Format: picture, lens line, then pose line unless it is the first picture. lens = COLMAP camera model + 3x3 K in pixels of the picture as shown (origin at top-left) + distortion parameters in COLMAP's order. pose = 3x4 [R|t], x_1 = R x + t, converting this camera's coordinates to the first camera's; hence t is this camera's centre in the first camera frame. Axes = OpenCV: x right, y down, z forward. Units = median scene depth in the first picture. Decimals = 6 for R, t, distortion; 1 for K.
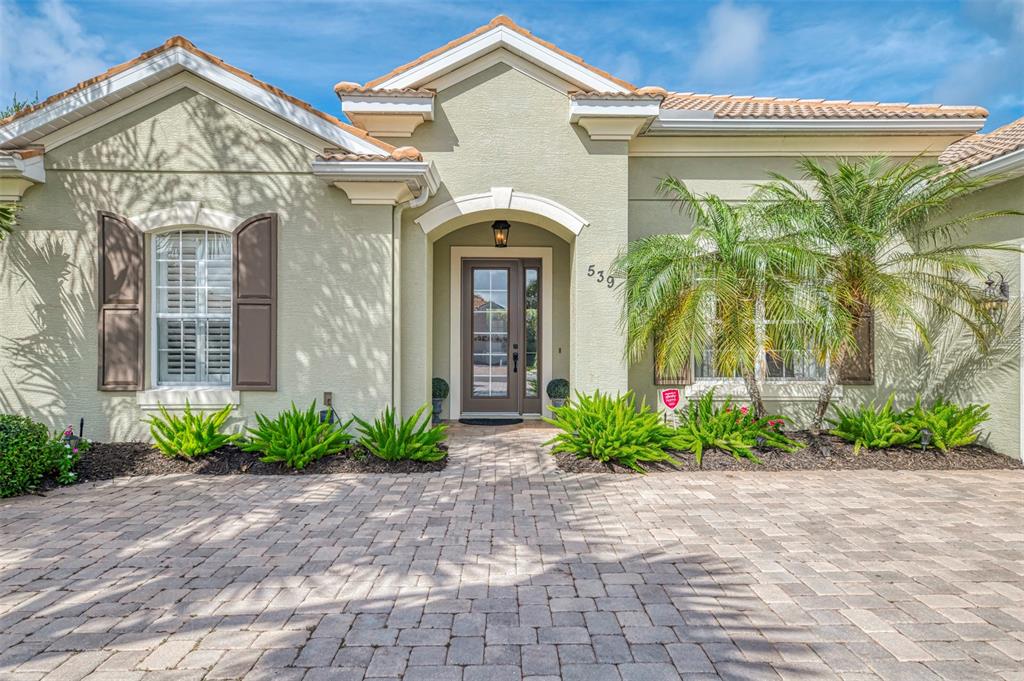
lens RADIAL K [[600.5, 0, 509.9], [0, 600.5, 341.8], [0, 0, 1]] dist [0.018144, -0.000659]
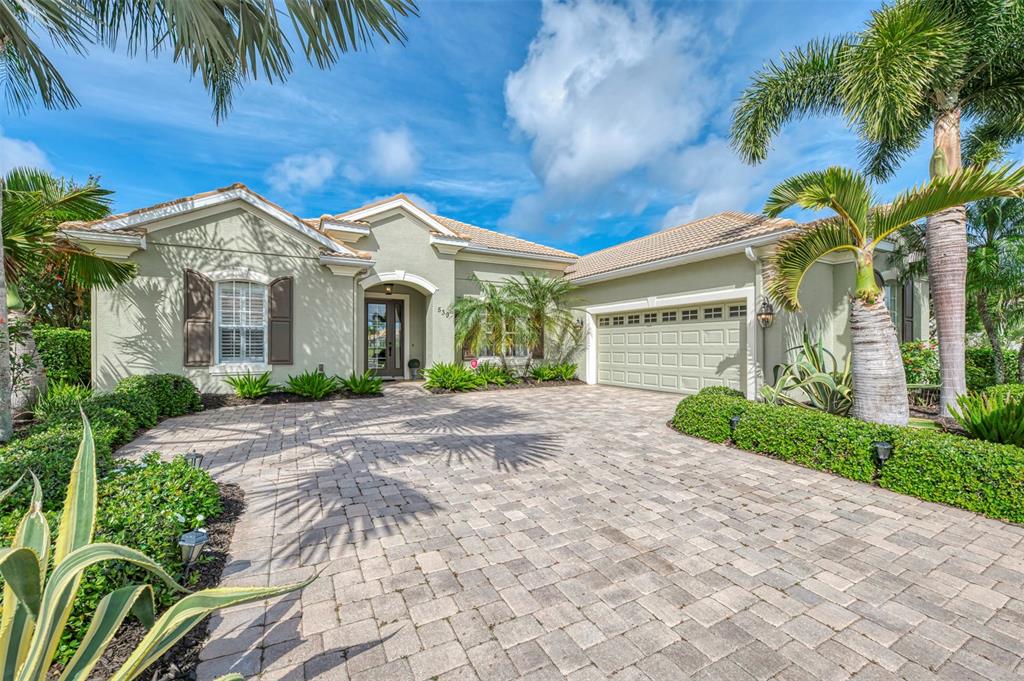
lens RADIAL K [[399.6, 0, 512.3], [0, 399.6, 343.0], [0, 0, 1]] dist [0.001255, 0.000004]
pose [[0.891699, 0.002756, 0.452620, -0.335592], [-0.003003, 0.999995, -0.000173, 0.008032], [-0.452618, -0.001205, 0.891704, -0.531797]]
